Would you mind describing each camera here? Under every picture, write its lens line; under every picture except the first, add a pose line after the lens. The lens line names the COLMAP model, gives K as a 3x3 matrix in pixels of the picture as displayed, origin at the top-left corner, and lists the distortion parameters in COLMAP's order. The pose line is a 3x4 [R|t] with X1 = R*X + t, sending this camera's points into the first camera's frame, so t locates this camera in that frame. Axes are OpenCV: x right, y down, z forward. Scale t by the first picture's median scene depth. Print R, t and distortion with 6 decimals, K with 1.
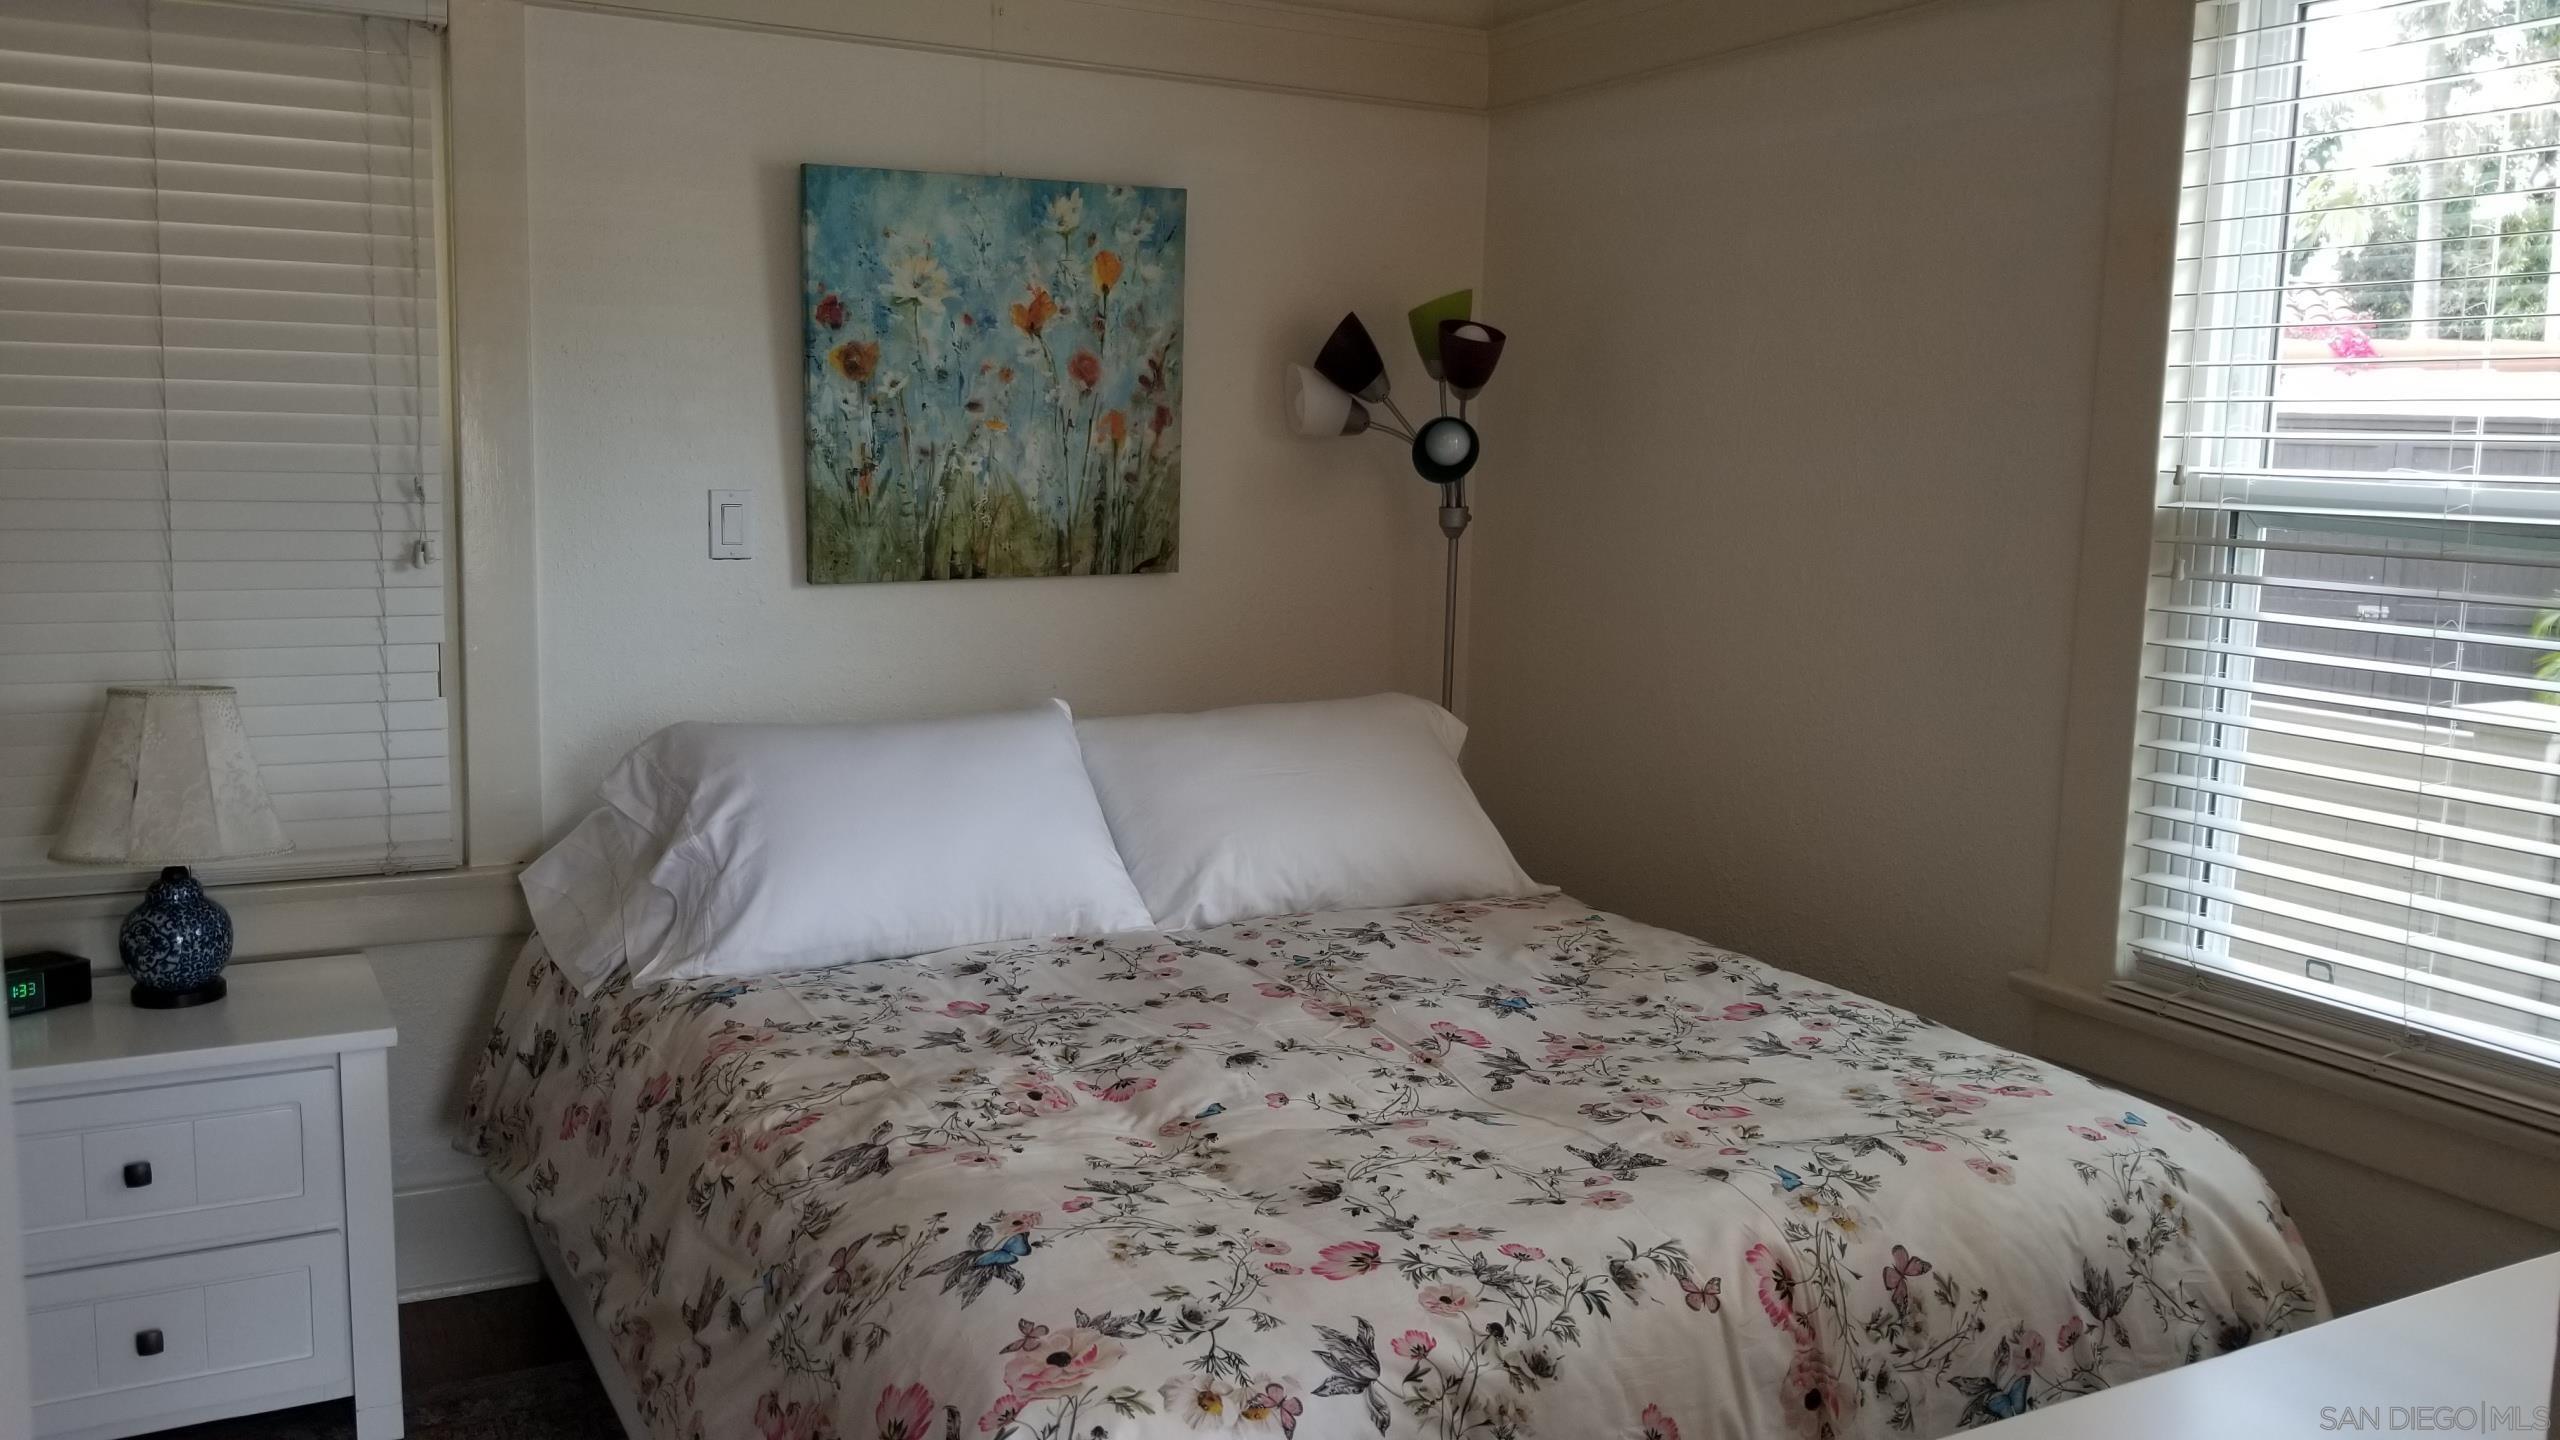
lens RADIAL K [[1994.4, 0, 1267.0], [0, 1994.4, 653.2], [0, 0, 1]] dist [0.087196, -0.160083]
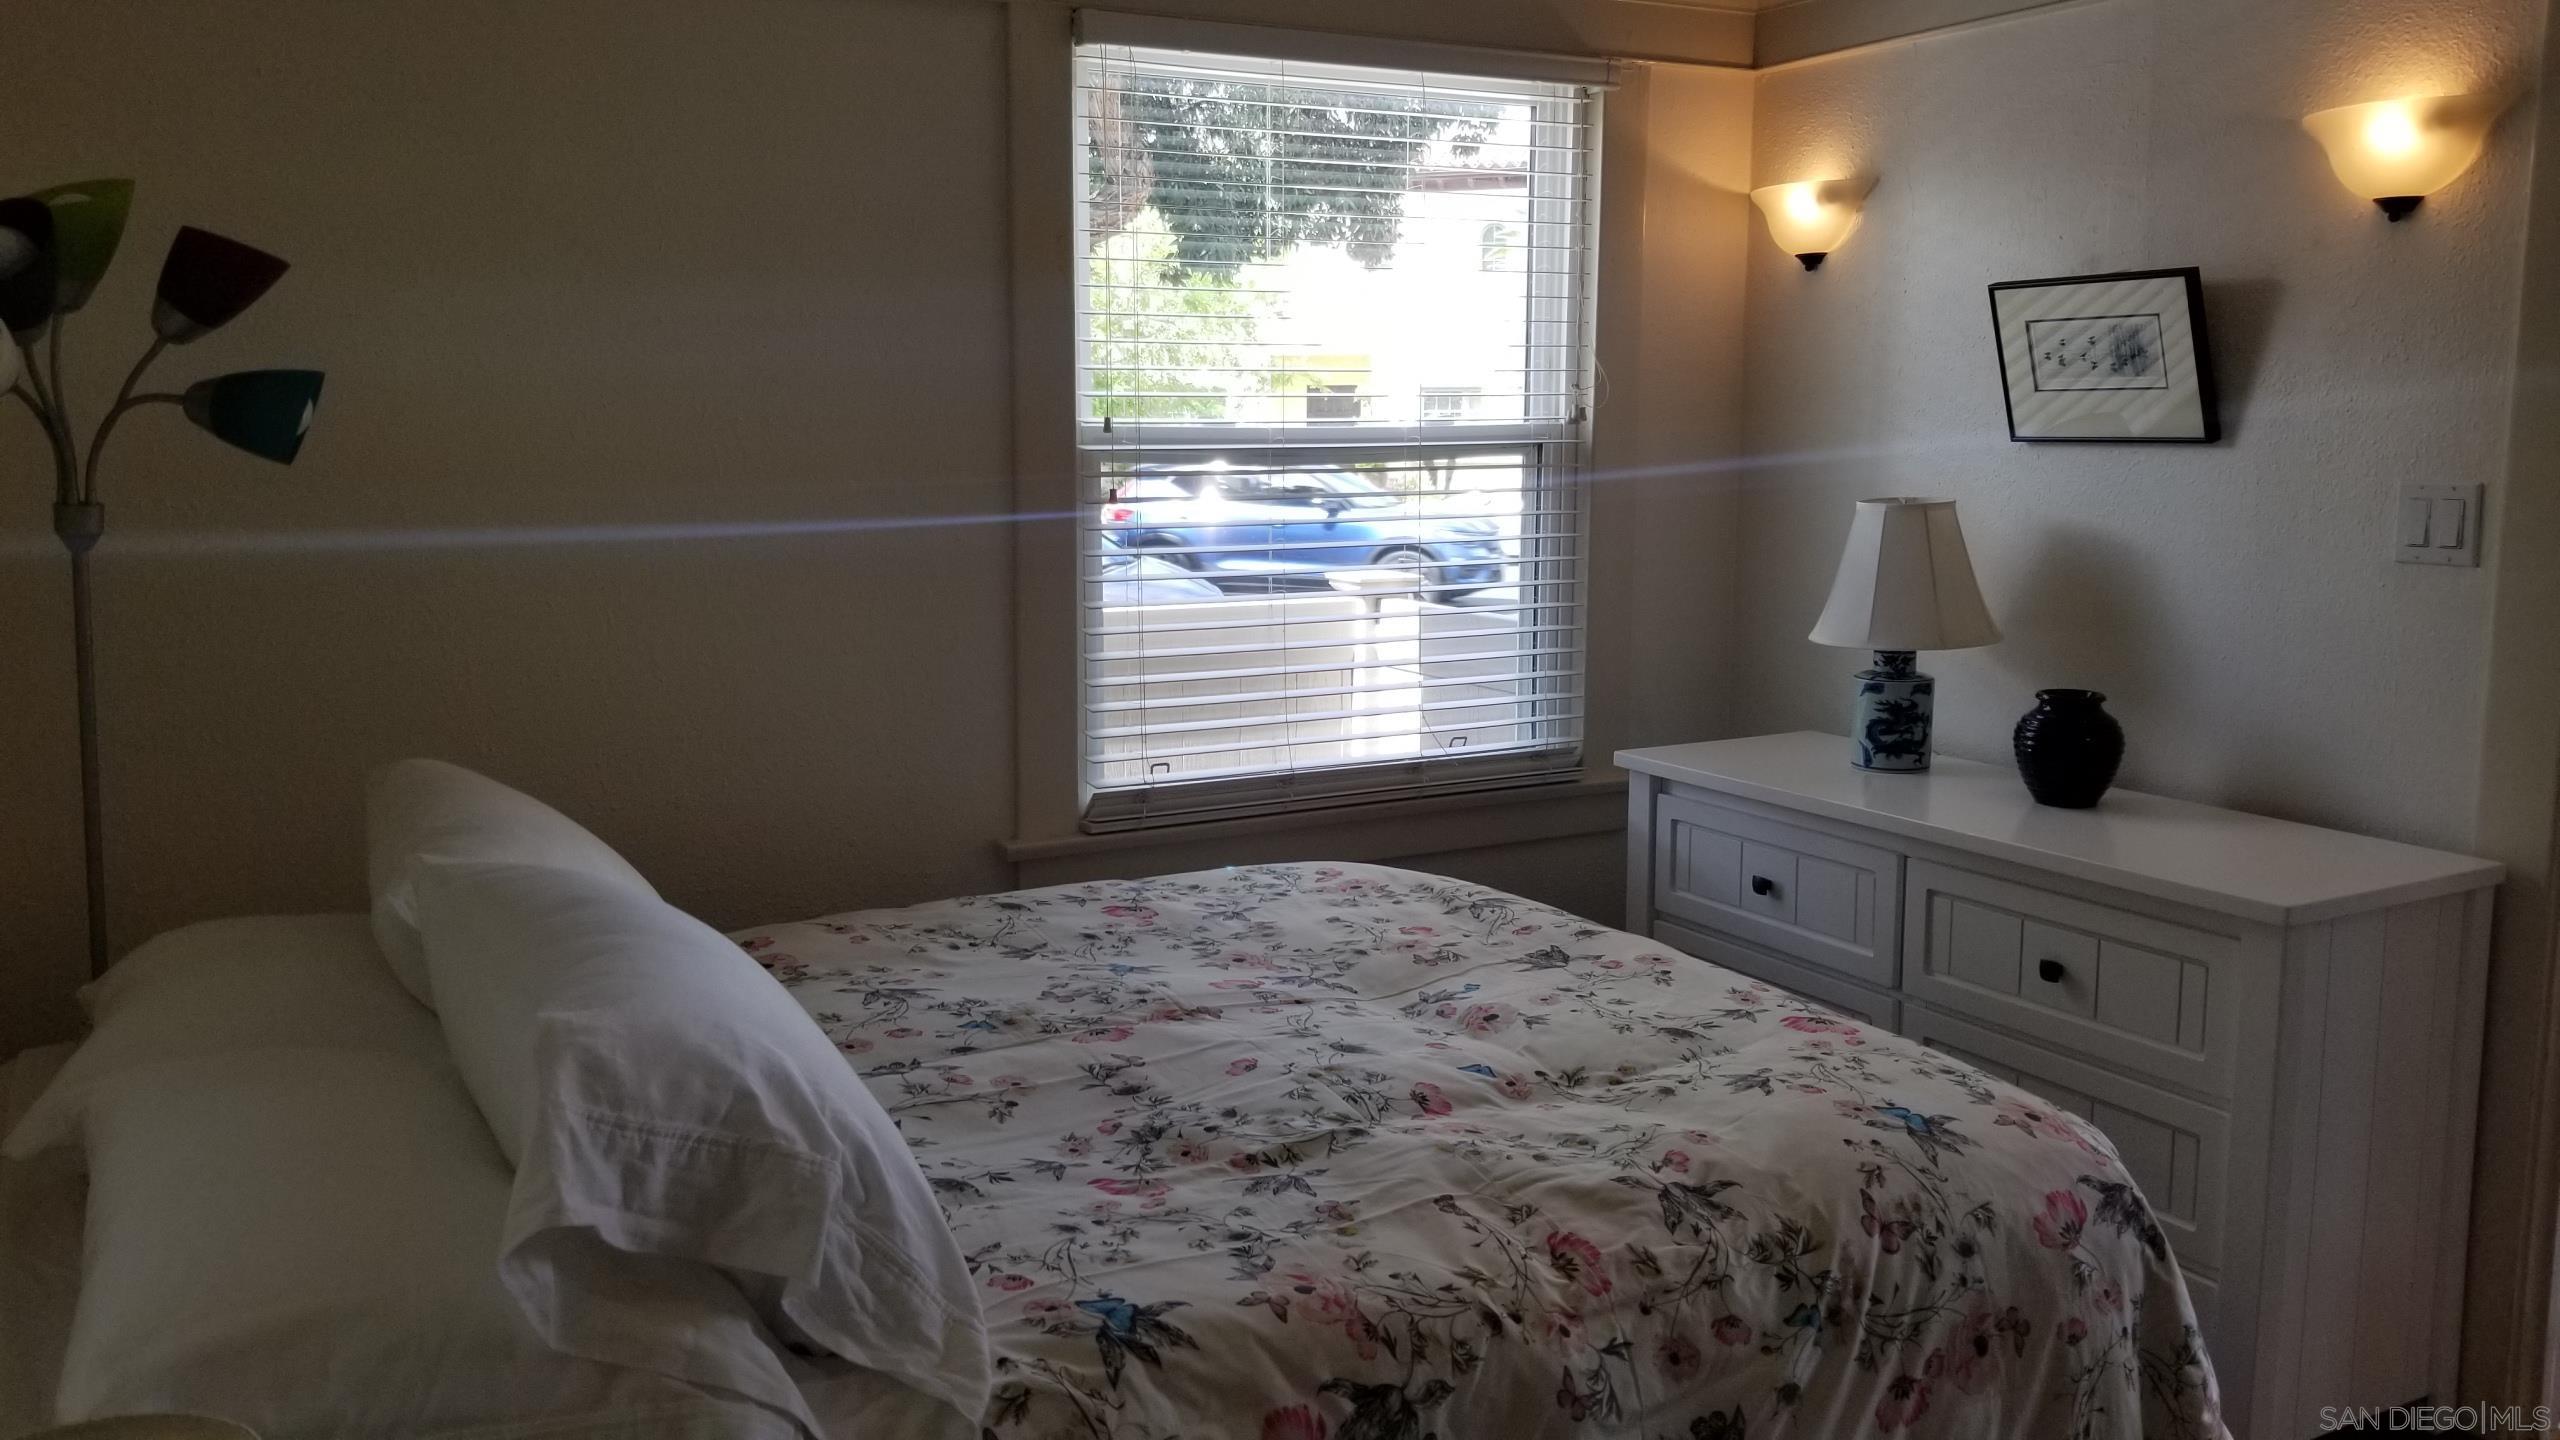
lens RADIAL K [[1994.4, 0, 1230.5], [0, 1994.4, 676.8], [0, 0, 1]] dist [0.087196, -0.160083]
pose [[-0.001850, -0.156710, 0.987643, -0.851774], [0.107350, 0.981906, 0.156001, -0.119121], [-0.994220, 0.106313, 0.015006, 0.927654]]
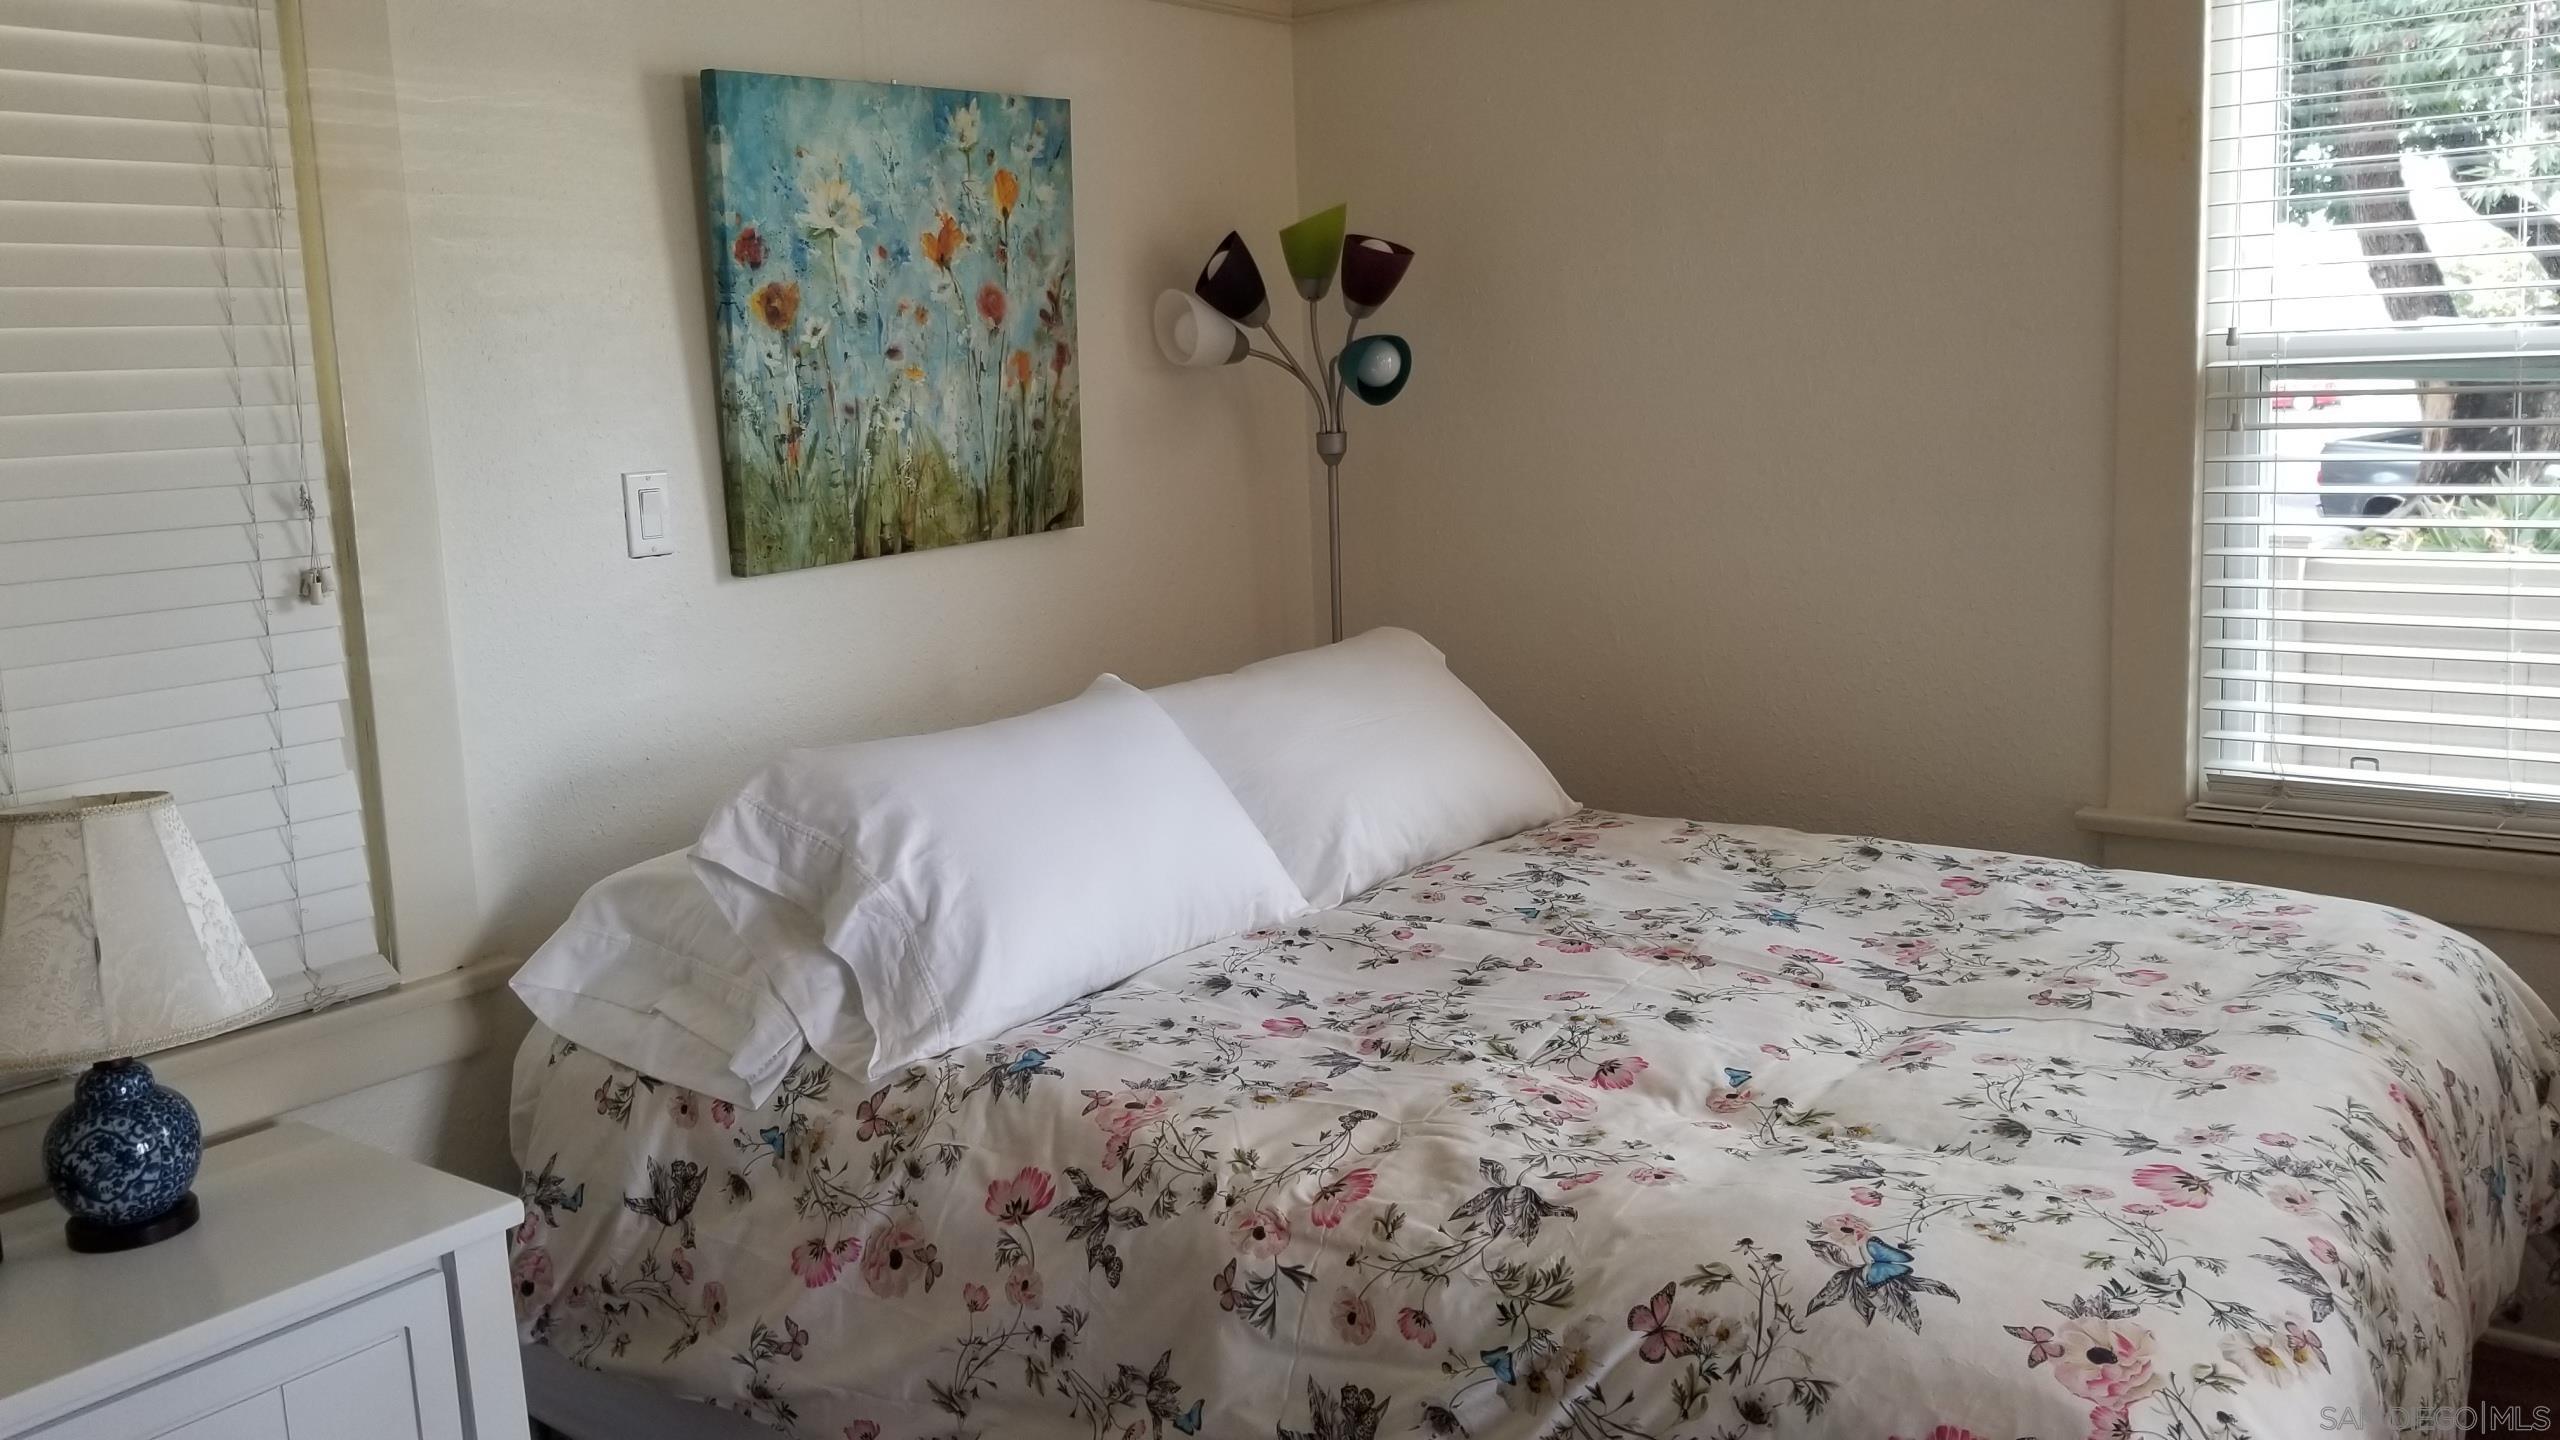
lens RADIAL K [[1994.4, 0, 1258.9], [0, 1994.4, 615.4], [0, 0, 1]] dist [0.087196, -0.160083]
pose [[0.913832, -0.111180, 0.390576, -0.480200], [0.107914, 0.993696, 0.030374, -0.027969], [-0.391491, 0.014392, 0.920069, 0.200286]]
